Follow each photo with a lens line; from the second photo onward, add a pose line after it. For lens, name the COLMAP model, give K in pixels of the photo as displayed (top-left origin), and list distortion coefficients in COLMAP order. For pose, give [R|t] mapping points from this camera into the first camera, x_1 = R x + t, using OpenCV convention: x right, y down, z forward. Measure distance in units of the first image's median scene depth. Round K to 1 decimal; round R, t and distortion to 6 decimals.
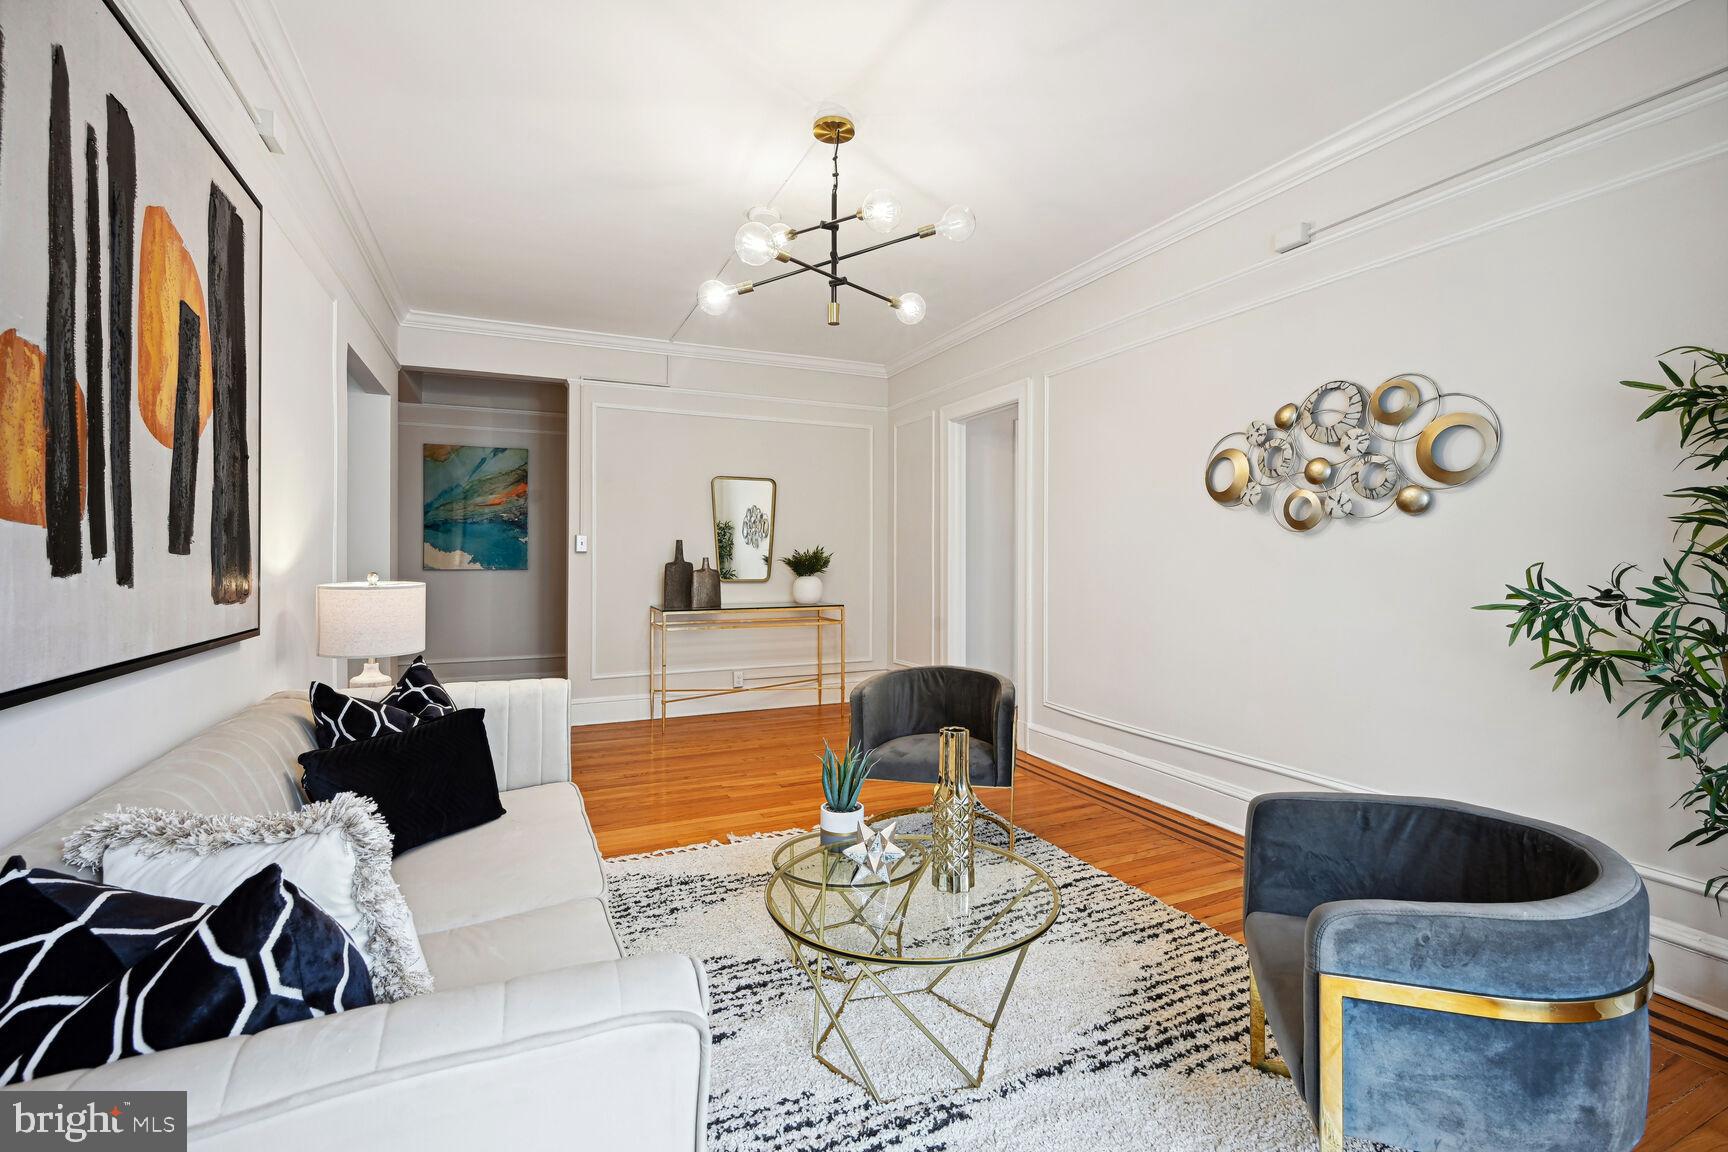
lens RADIAL K [[784.4, 0, 871.6], [0, 784.4, 558.5], [0, 0, 1]] dist [0.004156, 0.000427]
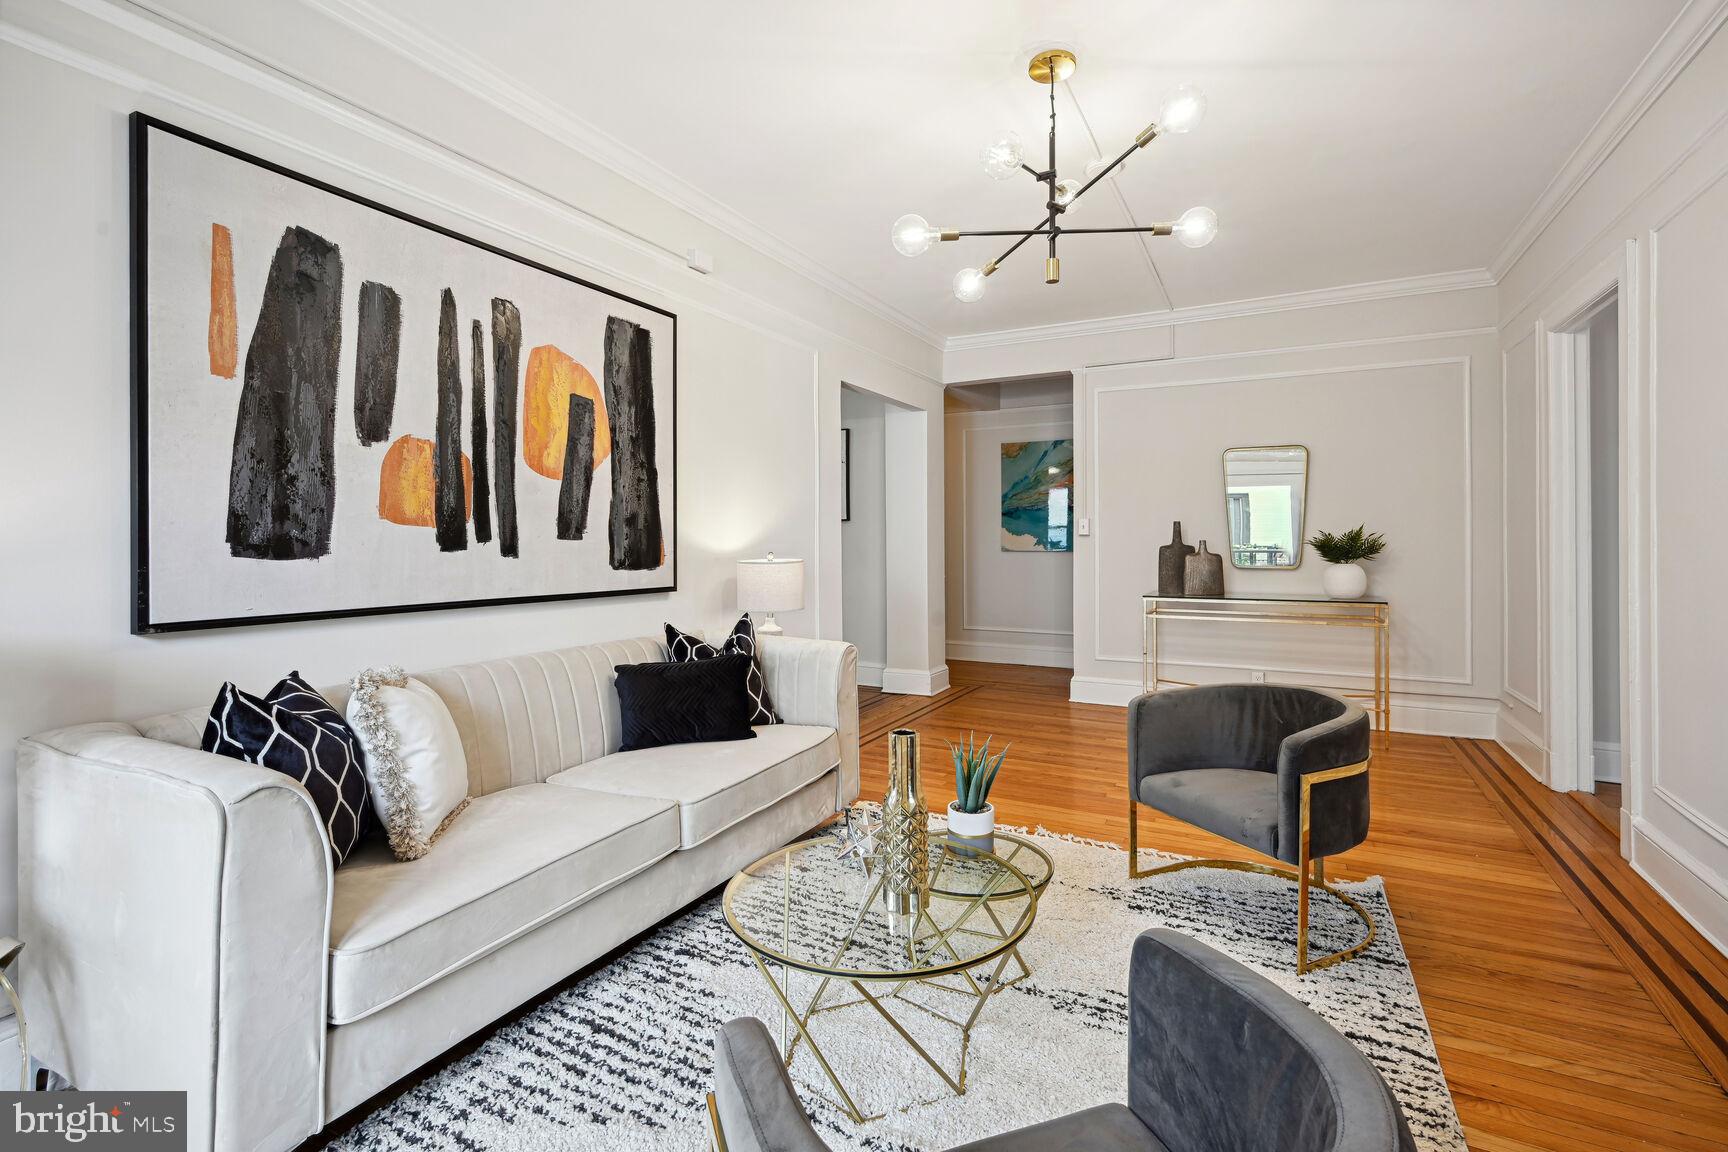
lens RADIAL K [[784.4, 0, 869.5], [0, 784.4, 545.2], [0, 0, 1]] dist [0.004156, 0.000427]
pose [[0.603469, 0.004778, -0.797373, 0.502973], [0.000154, 0.999981, 0.006109, -0.002305], [0.797387, -0.003809, 0.603457, 0.265957]]
